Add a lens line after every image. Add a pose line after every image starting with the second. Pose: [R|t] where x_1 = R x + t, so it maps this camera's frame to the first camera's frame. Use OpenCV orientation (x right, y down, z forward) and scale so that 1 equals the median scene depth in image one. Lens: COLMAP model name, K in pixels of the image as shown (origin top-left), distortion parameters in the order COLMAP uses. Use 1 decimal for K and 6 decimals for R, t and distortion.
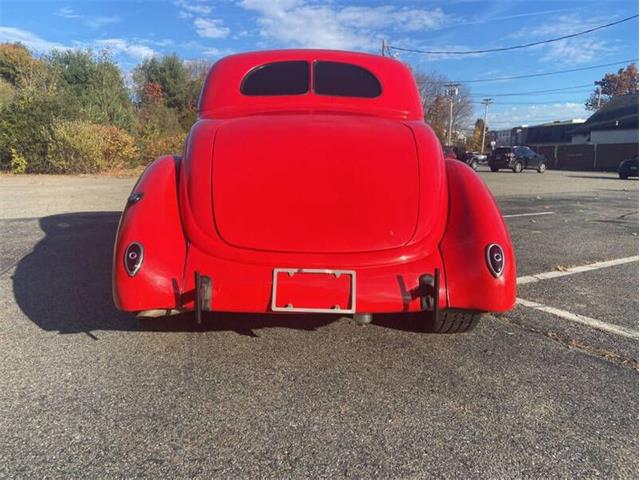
lens RADIAL K [[486.7, 0, 313.2], [0, 486.7, 230.9], [0, 0, 1]] dist [0.106200, -0.129883]
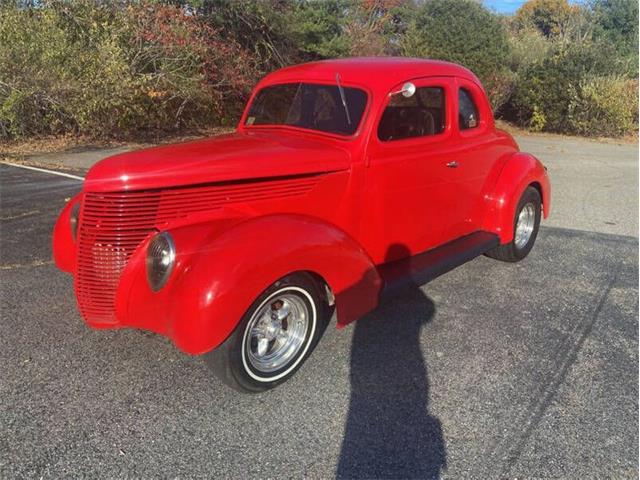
lens RADIAL K [[486.7, 0, 315.9], [0, 486.7, 229.9], [0, 0, 1]] dist [0.106200, -0.129883]
pose [[0.601751, 0.229299, -0.765060, -0.243232], [-0.151516, 0.973281, 0.172532, -0.126224], [0.784180, 0.012098, 0.620415, 0.216307]]
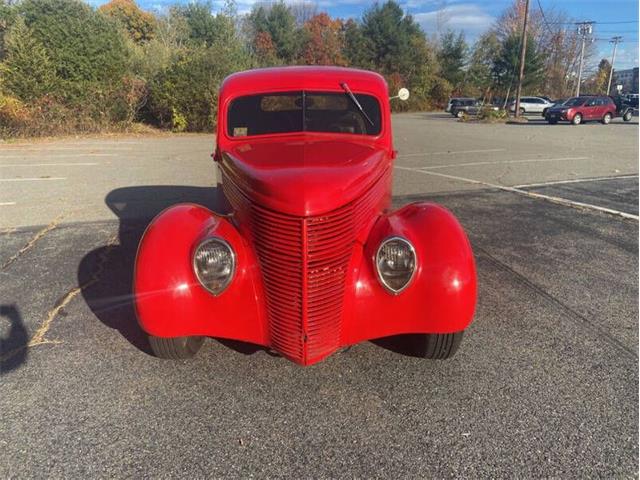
lens RADIAL K [[486.7, 0, 310.0], [0, 486.7, 230.5], [0, 0, 1]] dist [0.106200, -0.129883]
pose [[0.987349, 0.028639, -0.155954, -0.623323], [-0.012231, 0.994379, 0.105168, -0.085580], [0.158089, -0.101930, 0.982150, -0.048999]]
